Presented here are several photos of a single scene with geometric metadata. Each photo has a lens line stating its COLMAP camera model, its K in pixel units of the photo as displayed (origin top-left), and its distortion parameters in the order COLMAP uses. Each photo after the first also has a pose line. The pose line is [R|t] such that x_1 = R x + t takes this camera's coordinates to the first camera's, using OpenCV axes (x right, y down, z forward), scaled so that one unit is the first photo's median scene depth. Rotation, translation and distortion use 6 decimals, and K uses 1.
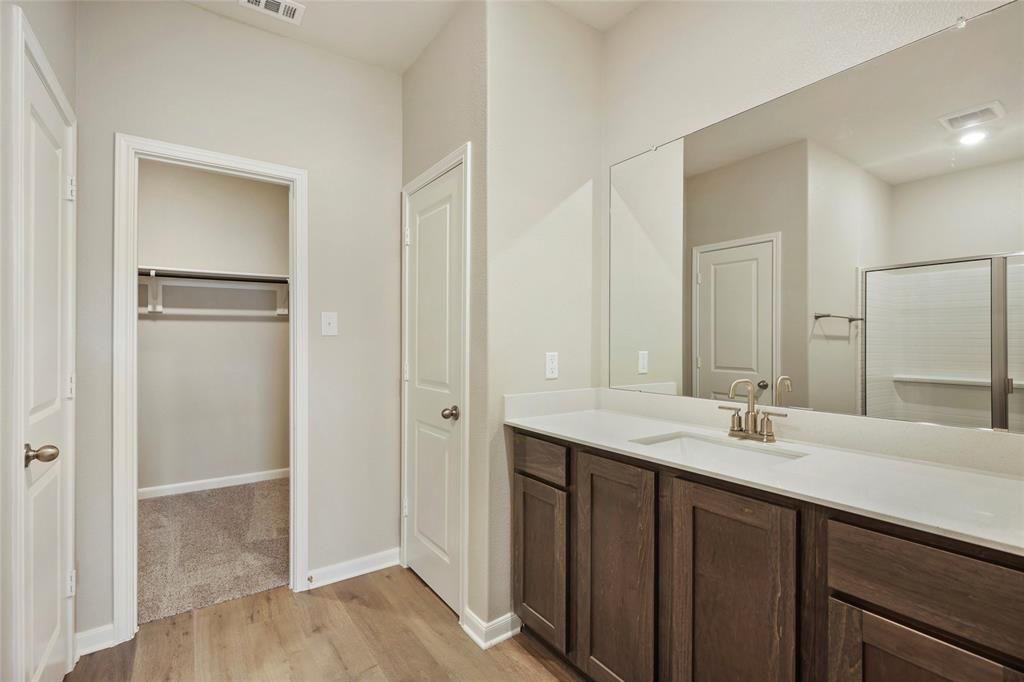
lens RADIAL K [[462.6, 0, 521.4], [0, 462.6, 340.5], [0, 0, 1]] dist [-0.002214, 0.001298]
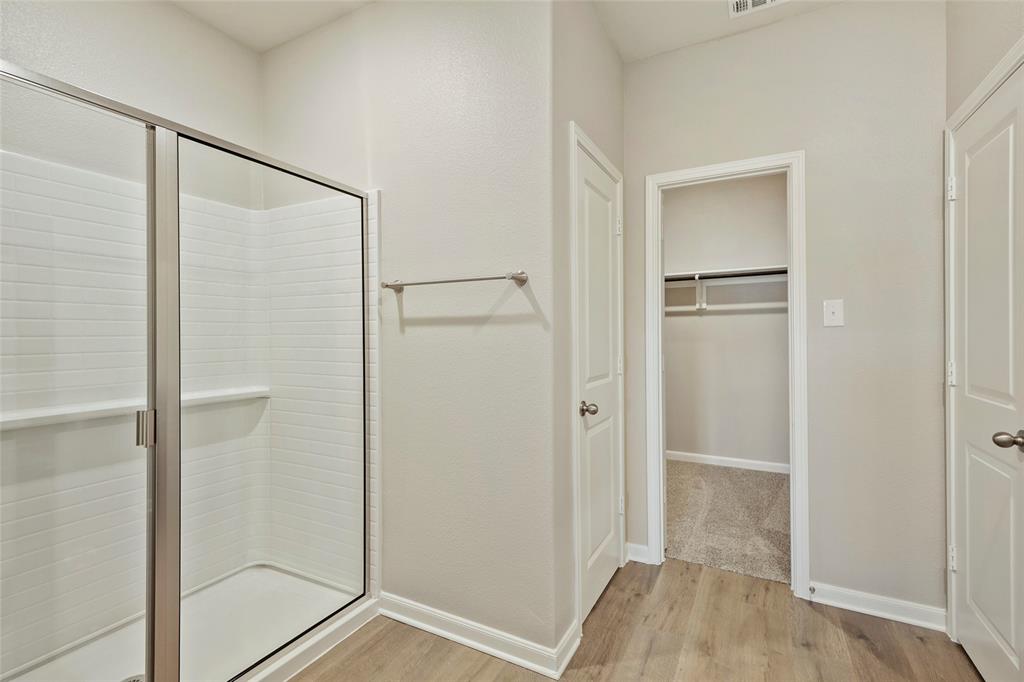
lens RADIAL K [[462.6, 0, 519.3], [0, 462.6, 332.4], [0, 0, 1]] dist [-0.002214, 0.001298]
pose [[0.439915, -0.006729, -0.898014, 0.122984], [0.008263, 0.999960, -0.003445, -0.000598], [0.898002, -0.005905, 0.439953, 0.073217]]
